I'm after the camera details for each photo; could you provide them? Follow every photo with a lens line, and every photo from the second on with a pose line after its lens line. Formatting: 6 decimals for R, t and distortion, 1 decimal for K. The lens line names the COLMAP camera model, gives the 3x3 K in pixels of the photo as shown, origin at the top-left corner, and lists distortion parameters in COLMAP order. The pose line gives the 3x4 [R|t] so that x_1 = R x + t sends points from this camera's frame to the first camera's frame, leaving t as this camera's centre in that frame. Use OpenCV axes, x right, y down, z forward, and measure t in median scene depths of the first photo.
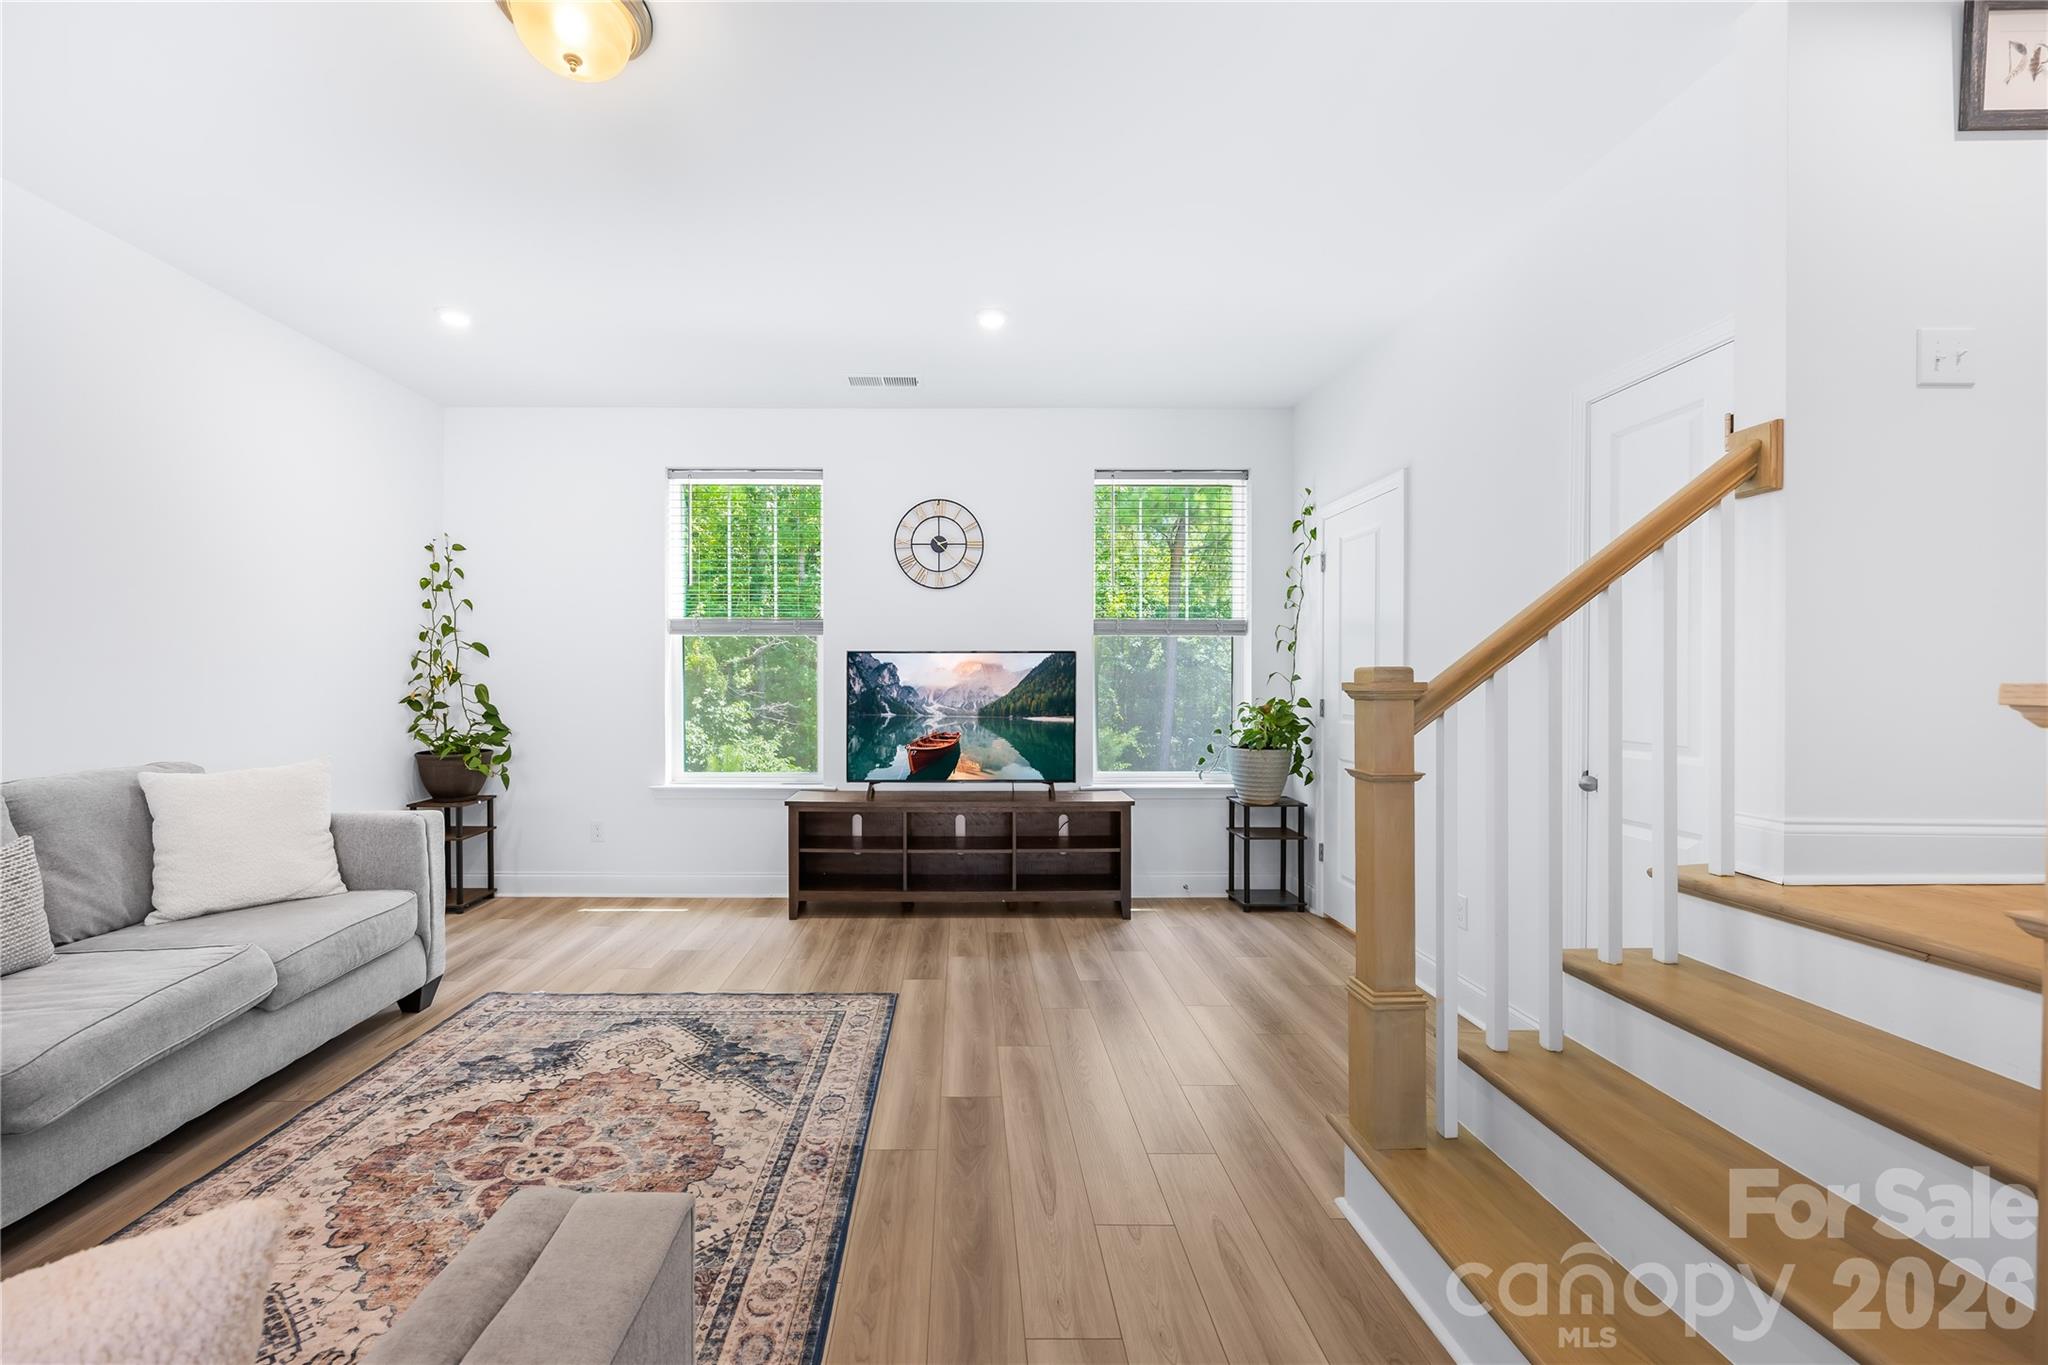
lens RADIAL K [[815.0, 0, 962.2], [0, 815.0, 688.3], [0, 0, 1]] dist [-0.001472, 0.000145]
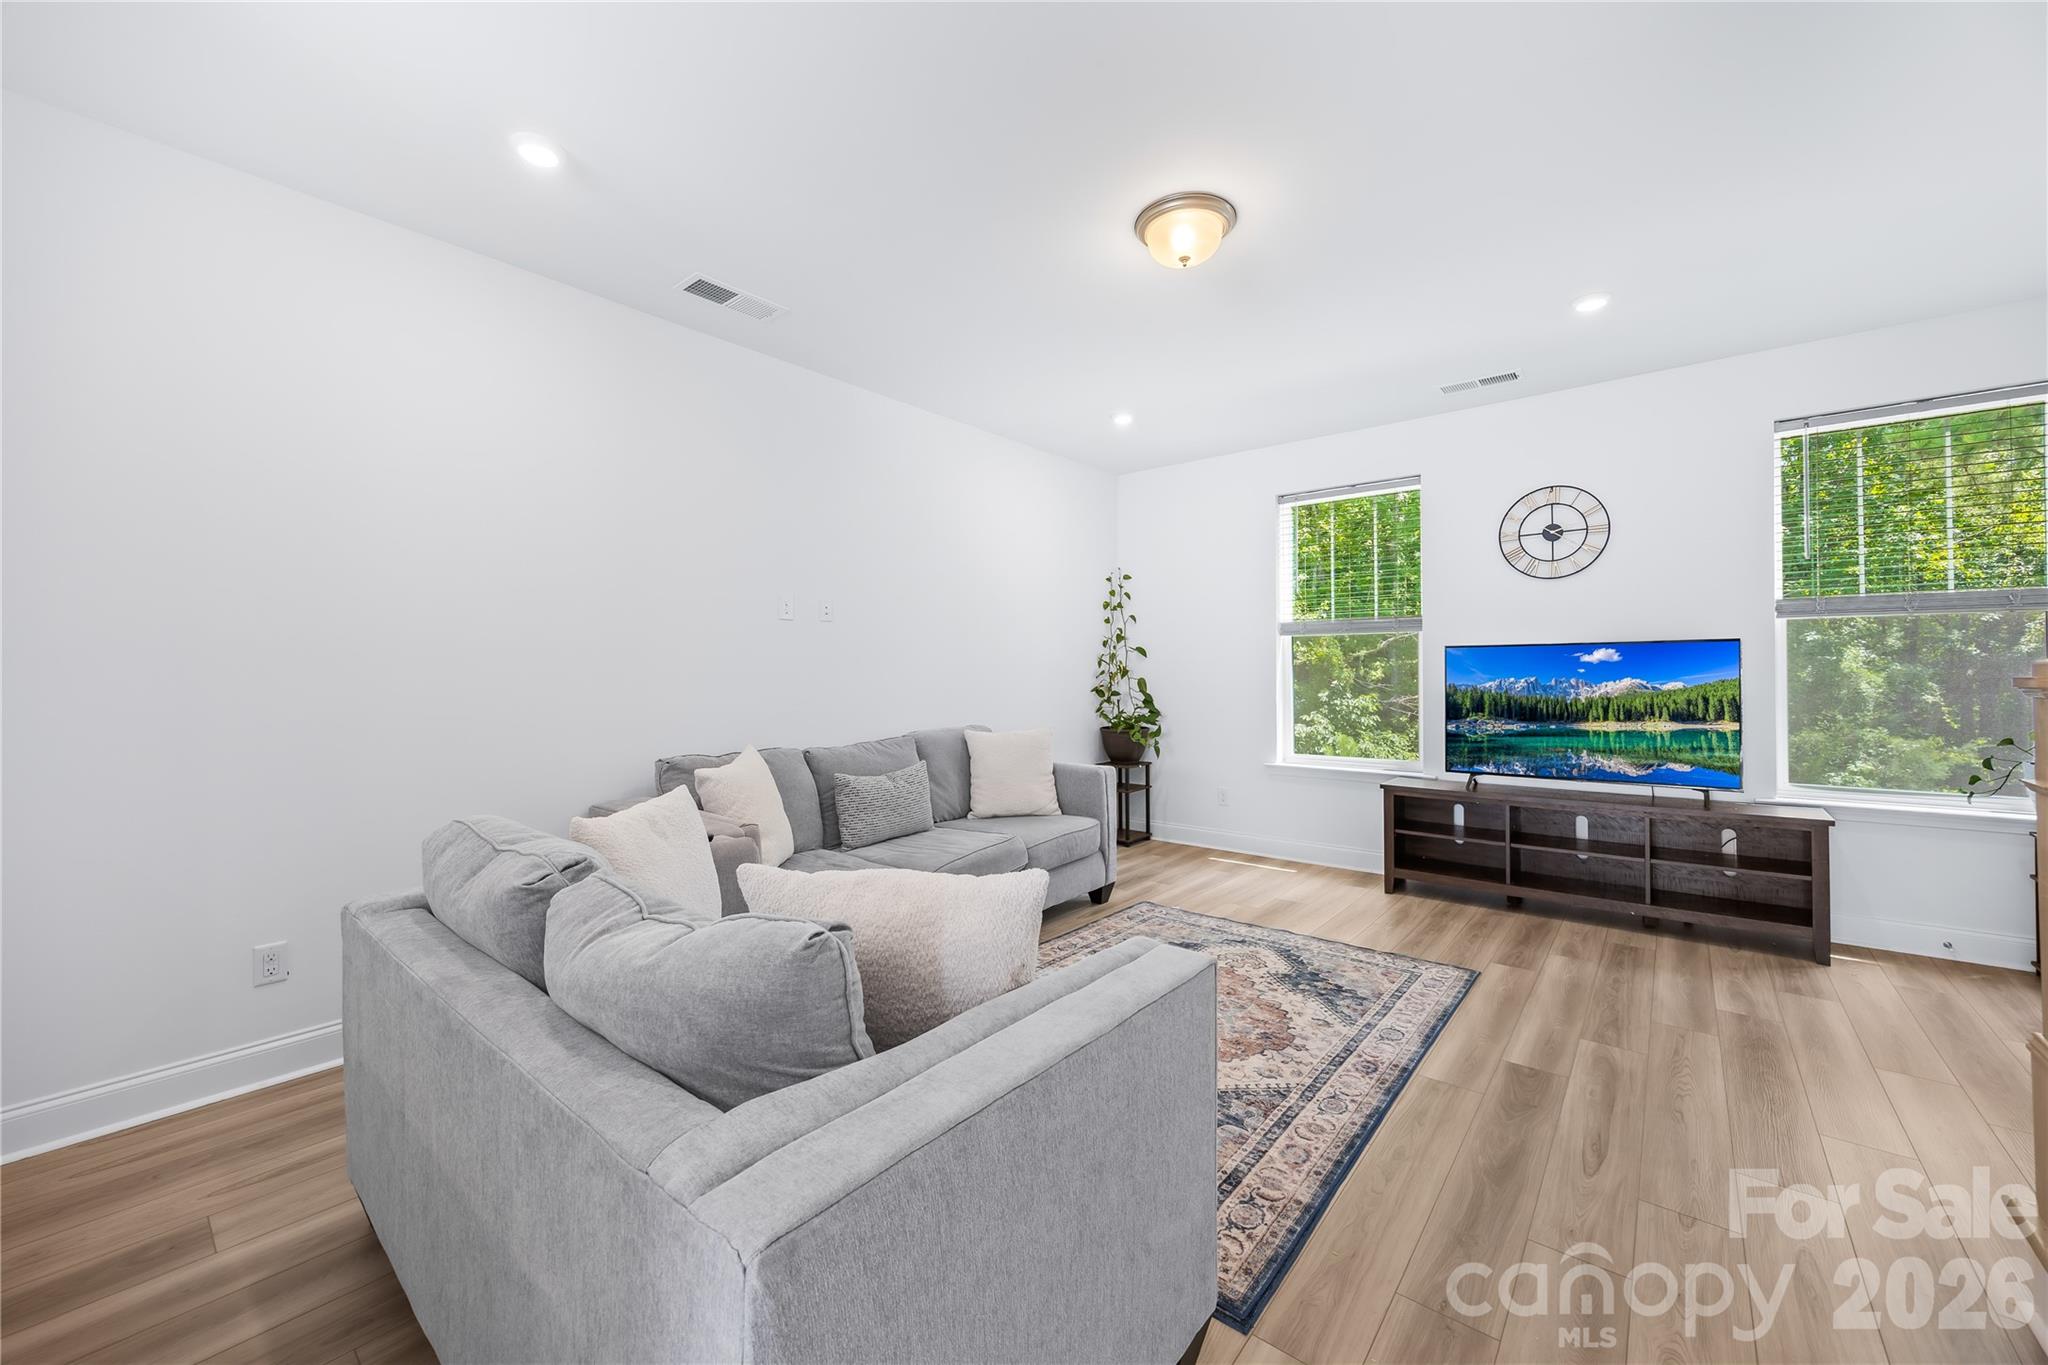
lens RADIAL K [[784.2, 0, 1021.5], [0, 784.2, 667.9], [0, 0, 1]] dist [-0.002015, 0.000071]
pose [[0.767575, -0.009080, -0.640895, 0.103696], [-0.001619, 0.999869, -0.016105, -0.000714], [0.640957, 0.013400, 0.767460, -0.142253]]
